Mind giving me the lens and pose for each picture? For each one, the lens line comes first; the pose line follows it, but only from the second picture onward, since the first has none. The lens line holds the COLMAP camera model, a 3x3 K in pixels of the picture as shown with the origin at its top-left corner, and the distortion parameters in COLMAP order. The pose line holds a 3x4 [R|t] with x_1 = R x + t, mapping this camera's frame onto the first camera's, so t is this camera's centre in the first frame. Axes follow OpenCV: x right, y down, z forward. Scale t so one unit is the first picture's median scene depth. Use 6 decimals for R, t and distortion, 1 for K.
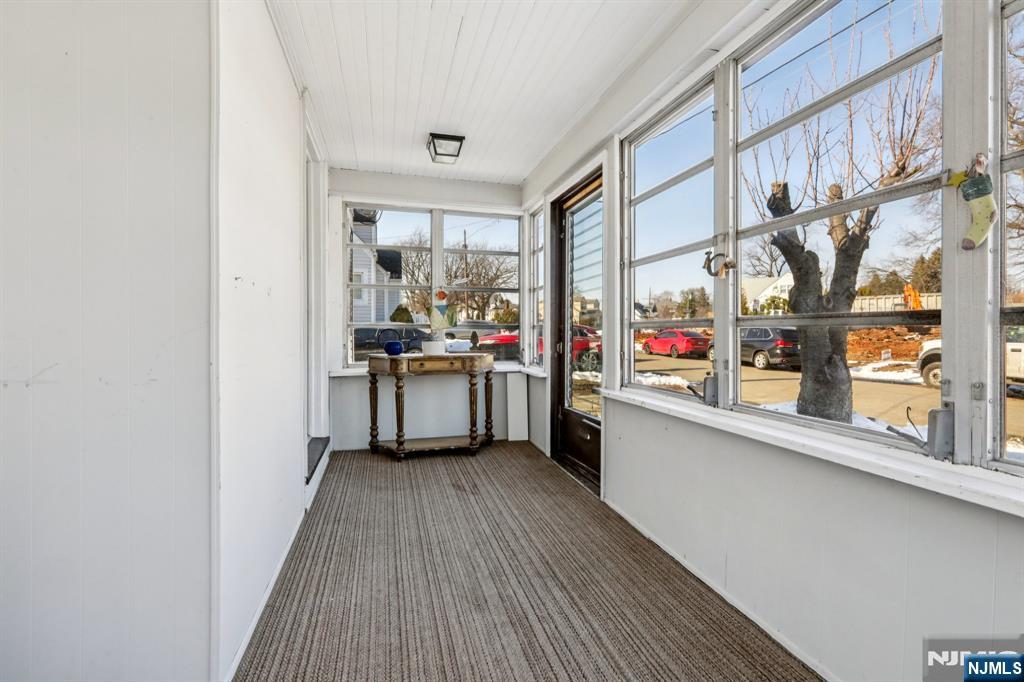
lens RADIAL K [[464.9, 0, 511.0], [0, 464.9, 332.6], [0, 0, 1]] dist [-0.001554, 0.000273]
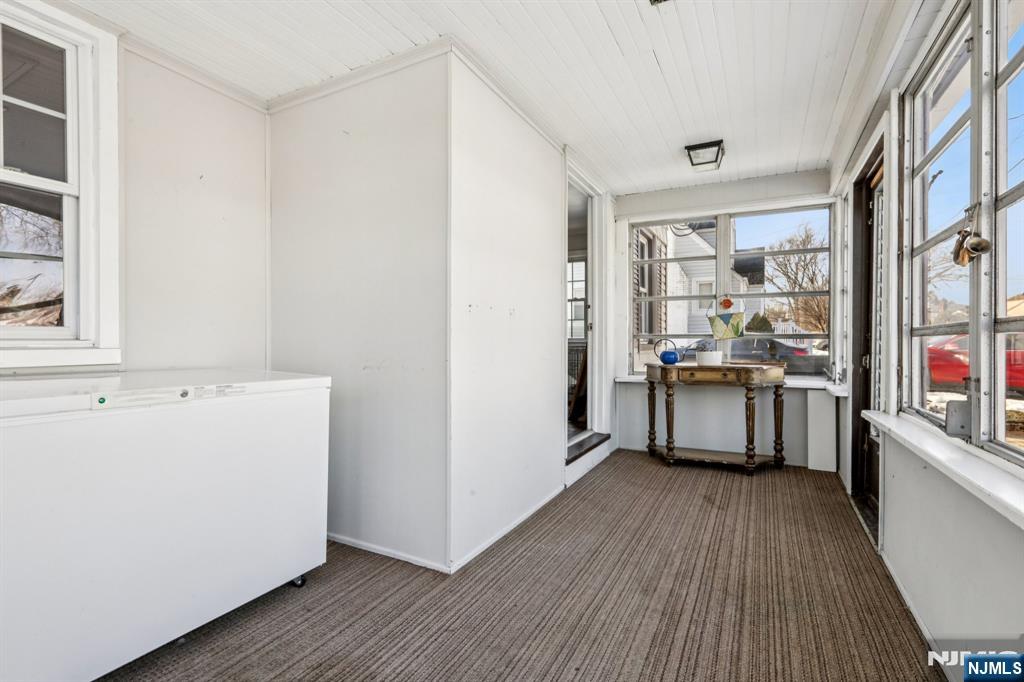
lens RADIAL K [[476.4, 0, 512.0], [0, 476.4, 341.0], [0, 0, 1]] dist [-0.000631, 0.000258]
pose [[0.733102, -0.001872, -0.680116, 0.272359], [-0.002302, 0.999984, -0.005234, 0.003745], [0.680115, 0.005402, 0.733085, -0.023601]]
